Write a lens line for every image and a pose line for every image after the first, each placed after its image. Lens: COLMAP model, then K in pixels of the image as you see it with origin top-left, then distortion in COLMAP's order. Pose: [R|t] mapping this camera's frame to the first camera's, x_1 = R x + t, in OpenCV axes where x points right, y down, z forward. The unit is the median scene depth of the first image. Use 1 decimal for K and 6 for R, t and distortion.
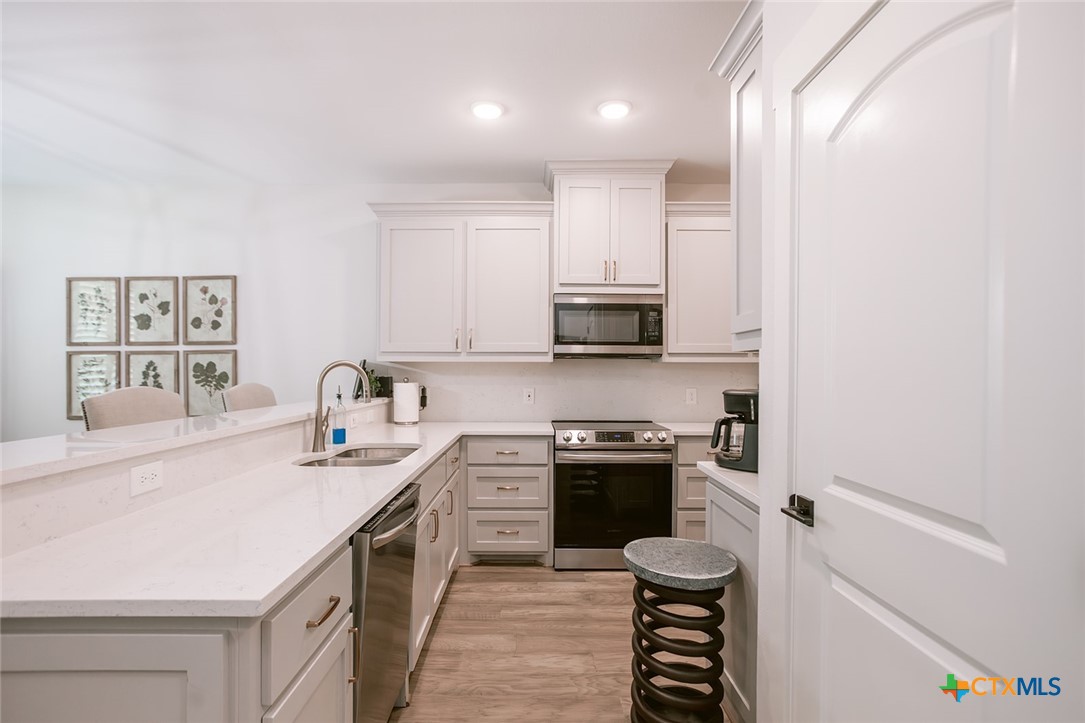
lens RADIAL K [[547.3, 0, 530.1], [0, 547.3, 364.9], [0, 0, 1]] dist [-0.000965, 0.000572]
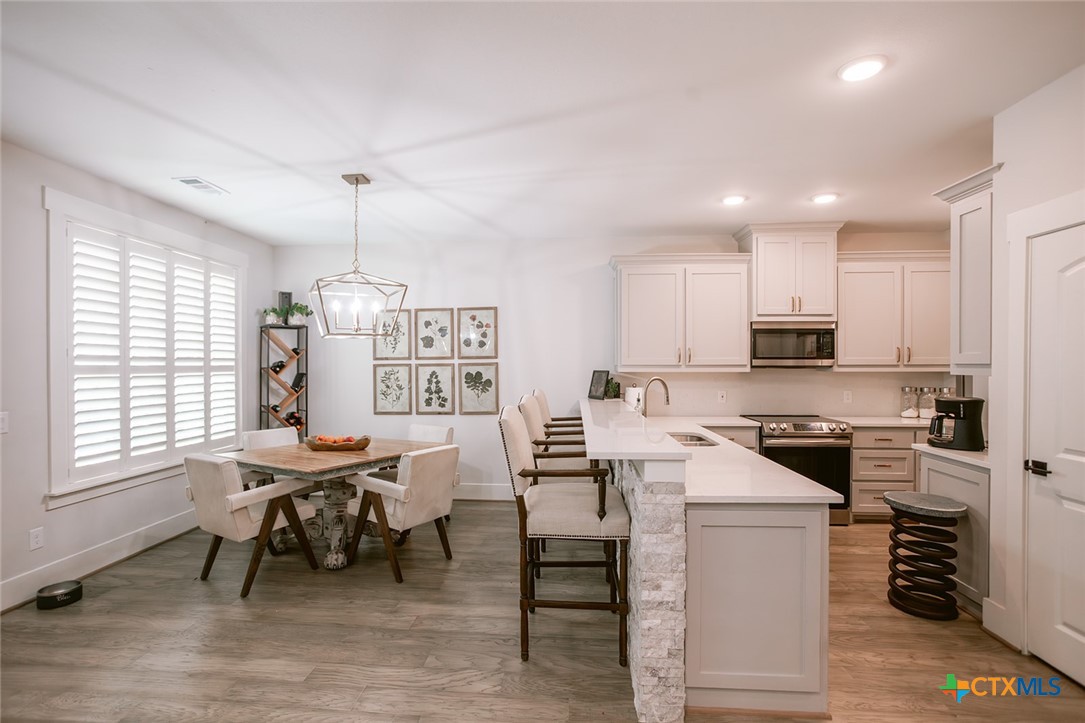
lens RADIAL K [[535.0, 0, 539.8], [0, 535.0, 357.6], [0, 0, 1]] dist [-0.036590, 0.032664]
pose [[0.998744, -0.005586, -0.049800, -0.405786], [0.005637, 0.999984, 0.000901, -0.044210], [0.049794, -0.001181, 0.998759, -0.327900]]
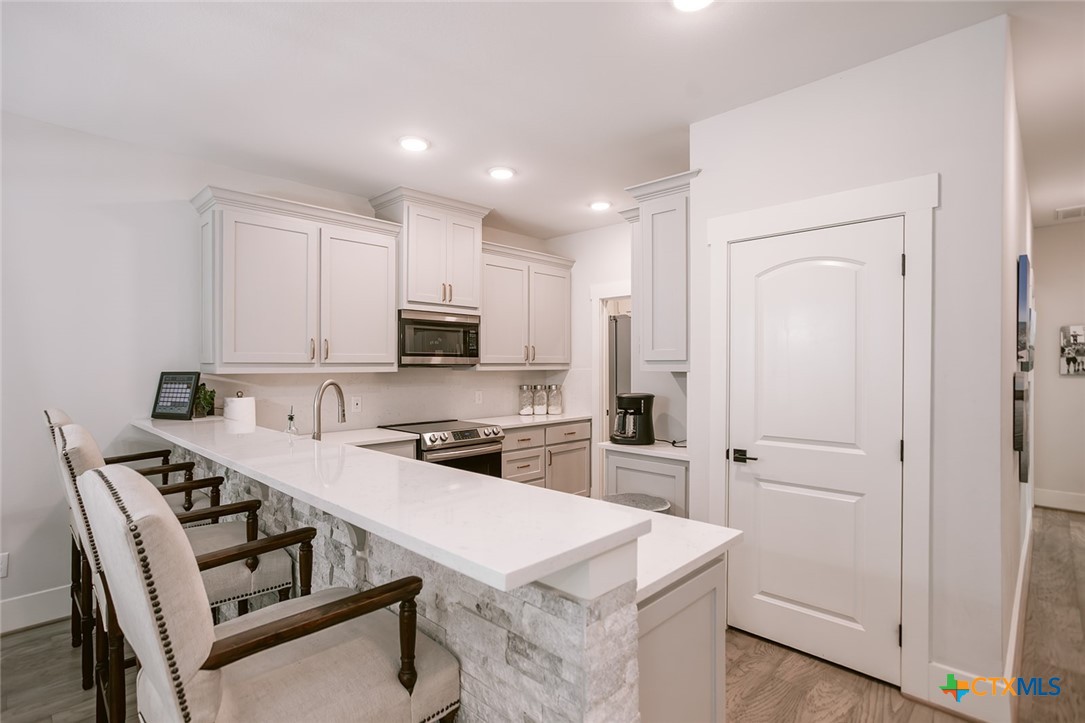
lens RADIAL K [[547.3, 0, 530.1], [0, 547.3, 364.9], [0, 0, 1]] dist [-0.000965, 0.000572]
pose [[0.697836, -0.004875, 0.716241, -0.547021], [-0.004811, 0.999922, 0.011494, -0.032385], [-0.716242, -0.011467, 0.697758, 0.054757]]
